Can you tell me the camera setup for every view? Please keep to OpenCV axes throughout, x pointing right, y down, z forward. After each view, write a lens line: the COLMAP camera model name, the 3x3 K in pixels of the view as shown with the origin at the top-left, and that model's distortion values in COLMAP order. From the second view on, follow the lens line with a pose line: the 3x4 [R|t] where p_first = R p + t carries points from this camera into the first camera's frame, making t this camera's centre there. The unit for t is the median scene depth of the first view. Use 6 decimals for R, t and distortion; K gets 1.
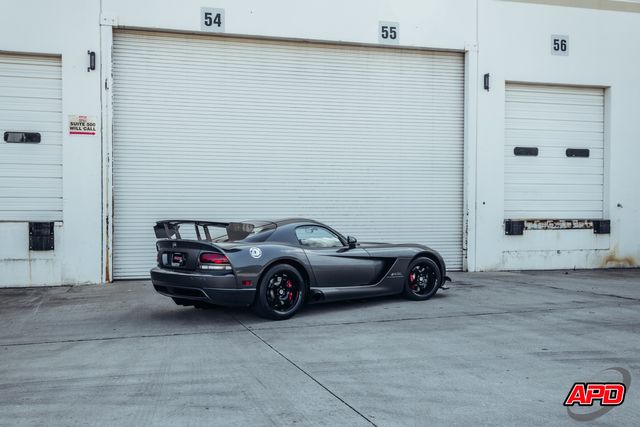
lens RADIAL K [[699.2, 0, 320.2], [0, 699.2, 222.6], [0, 0, 1]] dist [0.002097, 0.002603]
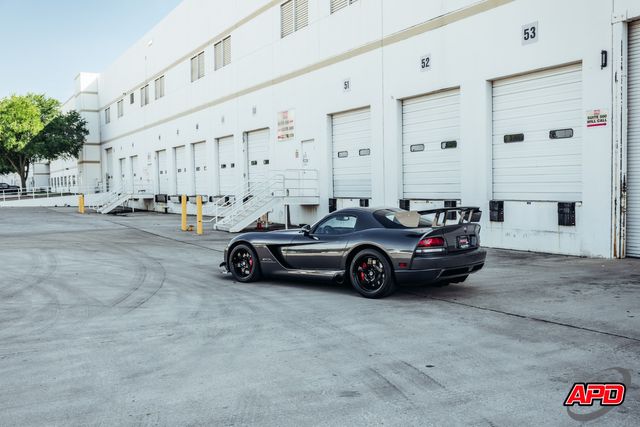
lens RADIAL K [[602.7, 0, 328.7], [0, 602.7, 217.0], [0, 0, 1]] dist [0.004791, 0.004764]
pose [[0.264000, 0.043569, -0.963538, 0.429198], [-0.005590, 0.999032, 0.043642, -0.015932], [0.964507, -0.006136, 0.263988, 0.275235]]
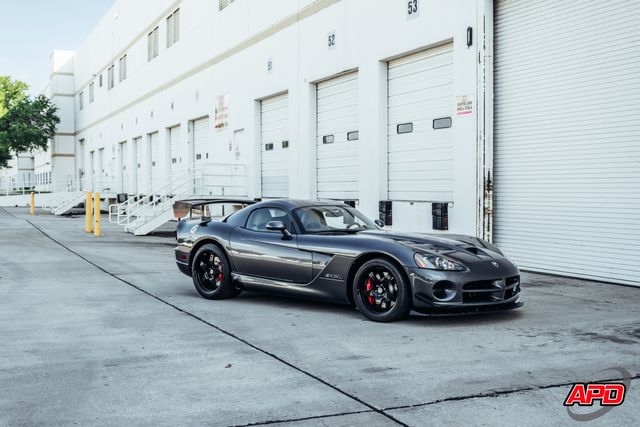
lens RADIAL K [[754.3, 0, 321.7], [0, 754.3, 221.8], [0, 0, 1]] dist [0.009734, 0.018474]
pose [[0.159761, 0.039272, -0.986374, 0.585267], [-0.021074, 0.999116, 0.036366, -0.008148], [0.986931, 0.014977, 0.160447, 0.547276]]
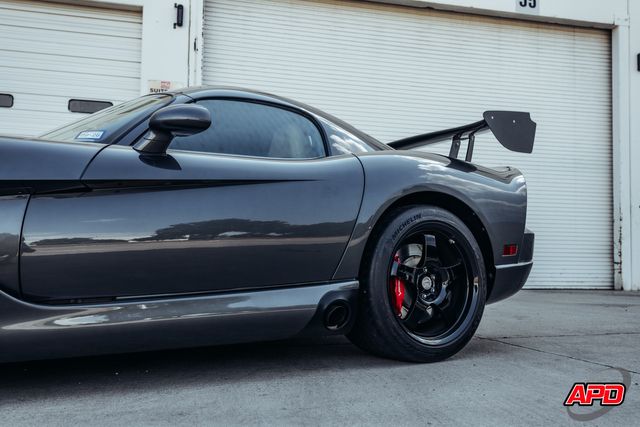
lens RADIAL K [[602.7, 0, 328.7], [0, 602.7, 217.0], [0, 0, 1]] dist [0.004791, 0.004764]
pose [[0.999044, 0.012580, -0.041869, -0.103197], [-0.016359, 0.995701, -0.091173, 0.055505], [0.040542, 0.091771, 0.994954, 0.282758]]
